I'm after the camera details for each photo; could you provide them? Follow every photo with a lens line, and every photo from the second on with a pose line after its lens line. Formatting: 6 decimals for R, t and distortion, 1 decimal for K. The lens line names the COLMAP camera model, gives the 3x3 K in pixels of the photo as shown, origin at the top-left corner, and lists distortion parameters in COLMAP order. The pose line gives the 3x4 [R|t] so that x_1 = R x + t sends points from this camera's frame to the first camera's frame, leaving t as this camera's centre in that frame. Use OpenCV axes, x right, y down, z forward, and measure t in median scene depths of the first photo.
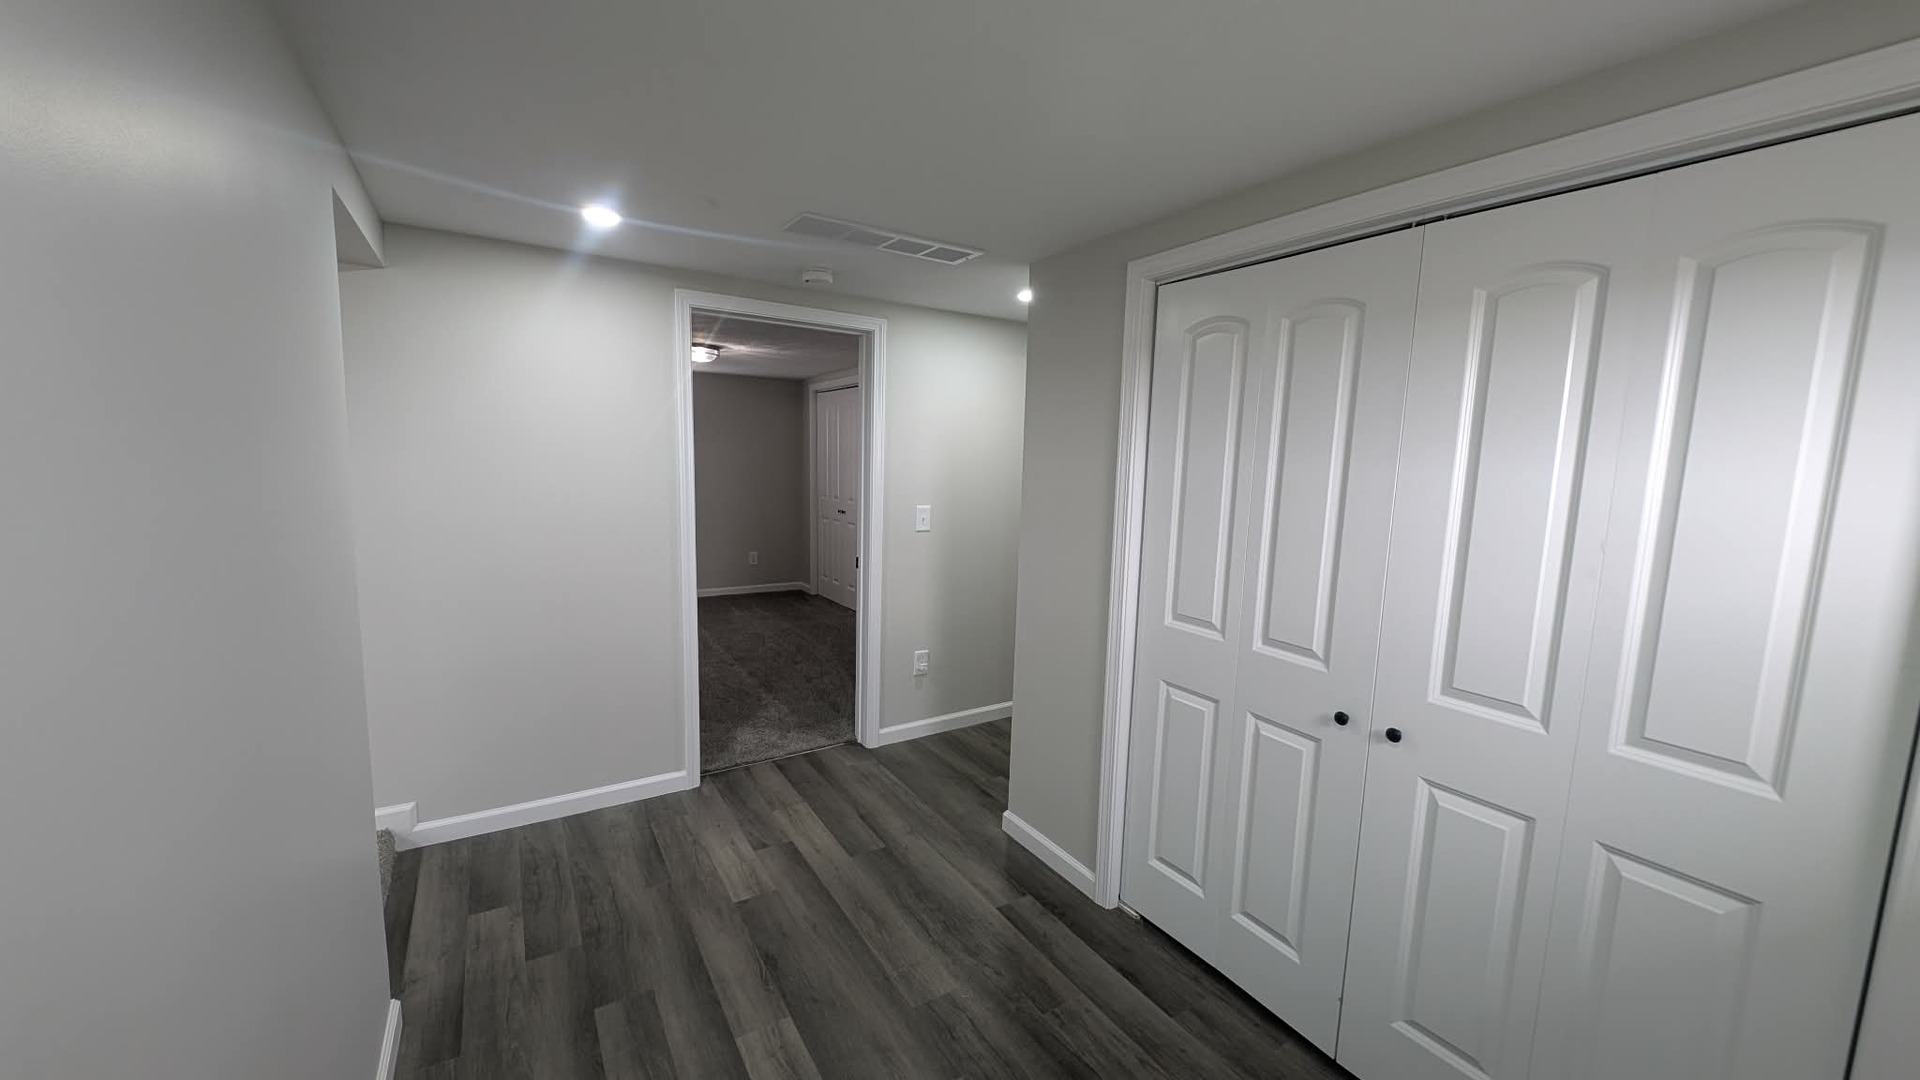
lens RADIAL K [[716.7, 0, 946.0], [0, 716.7, 532.8], [0, 0, 1]] dist [0.003364, -0.002693]
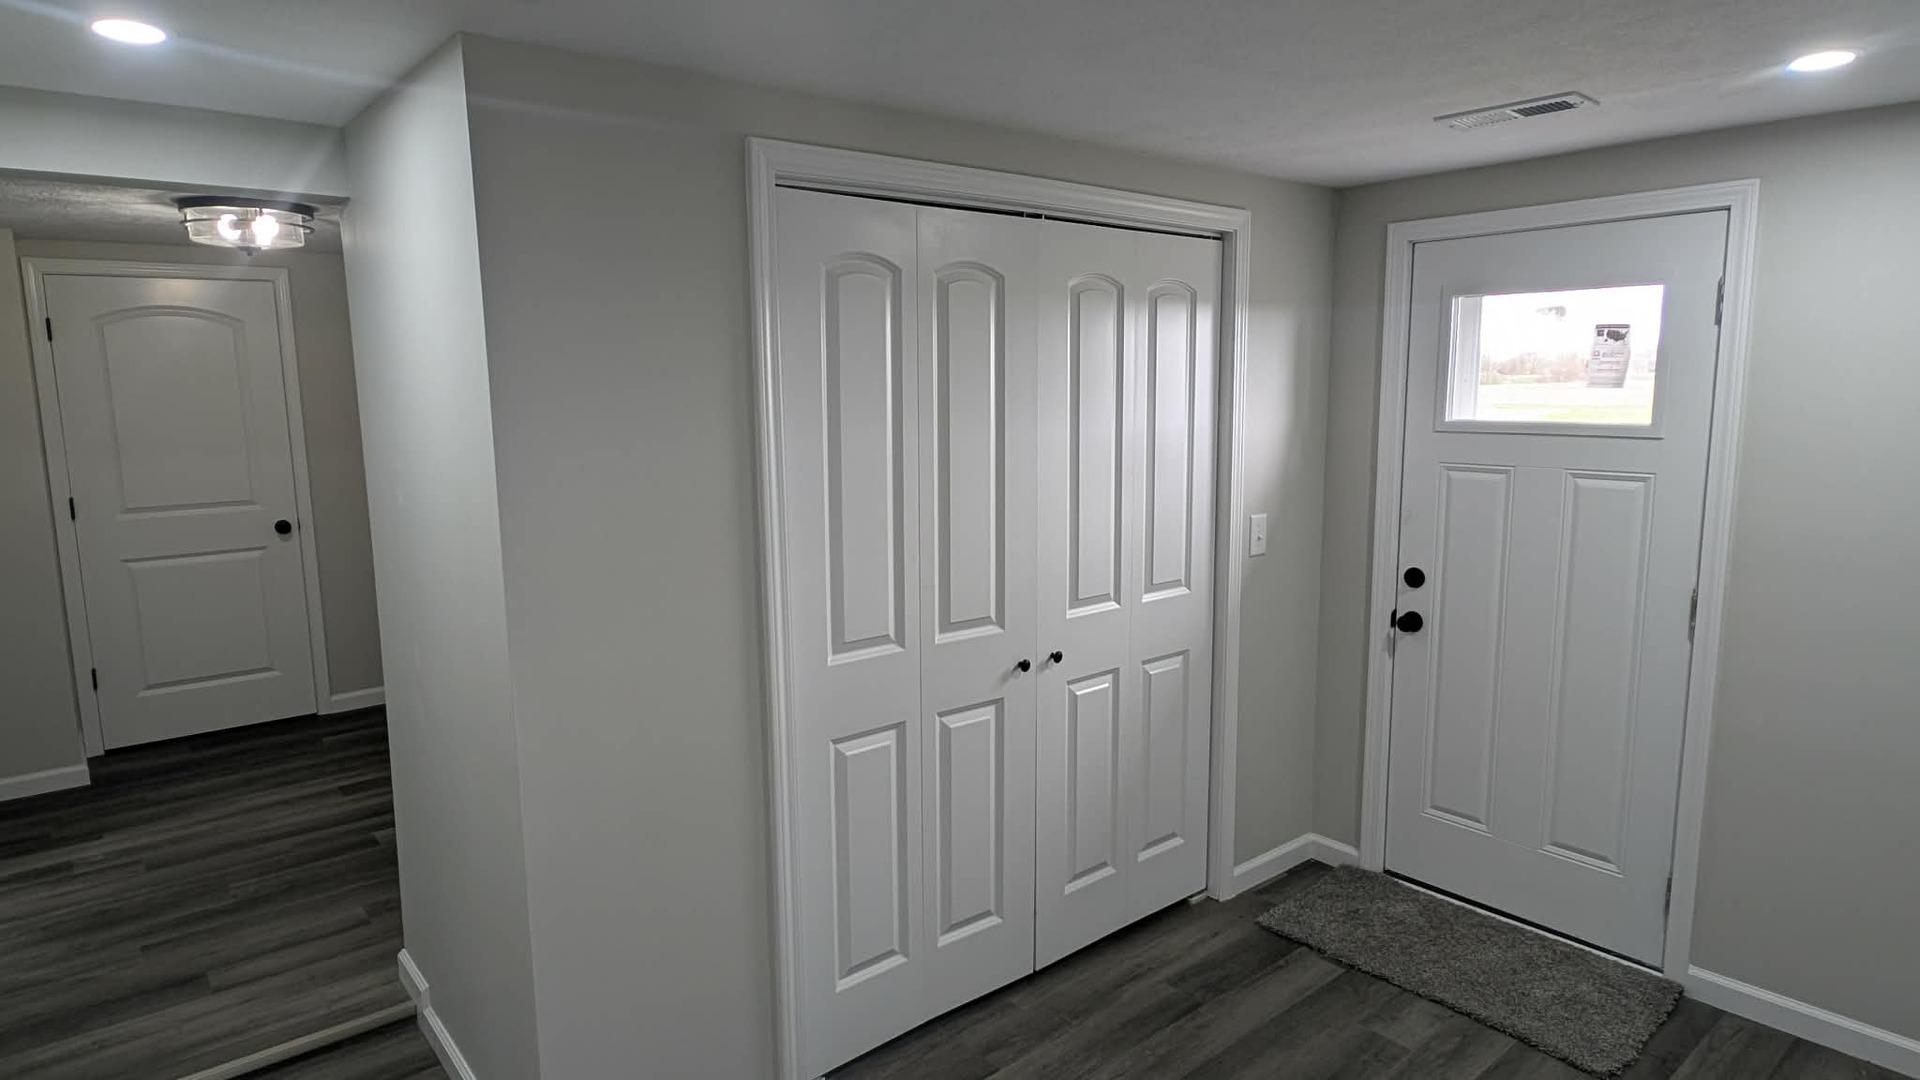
lens RADIAL K [[1081.0, 0, 951.4], [0, 1081.0, 542.2], [0, 0, 1]] dist [0.008665, -0.000770]
pose [[-0.136589, -0.166368, 0.976558, -0.950936], [0.126687, 0.974769, 0.183782, -0.225205], [-0.982494, 0.148820, -0.112066, 1.219195]]
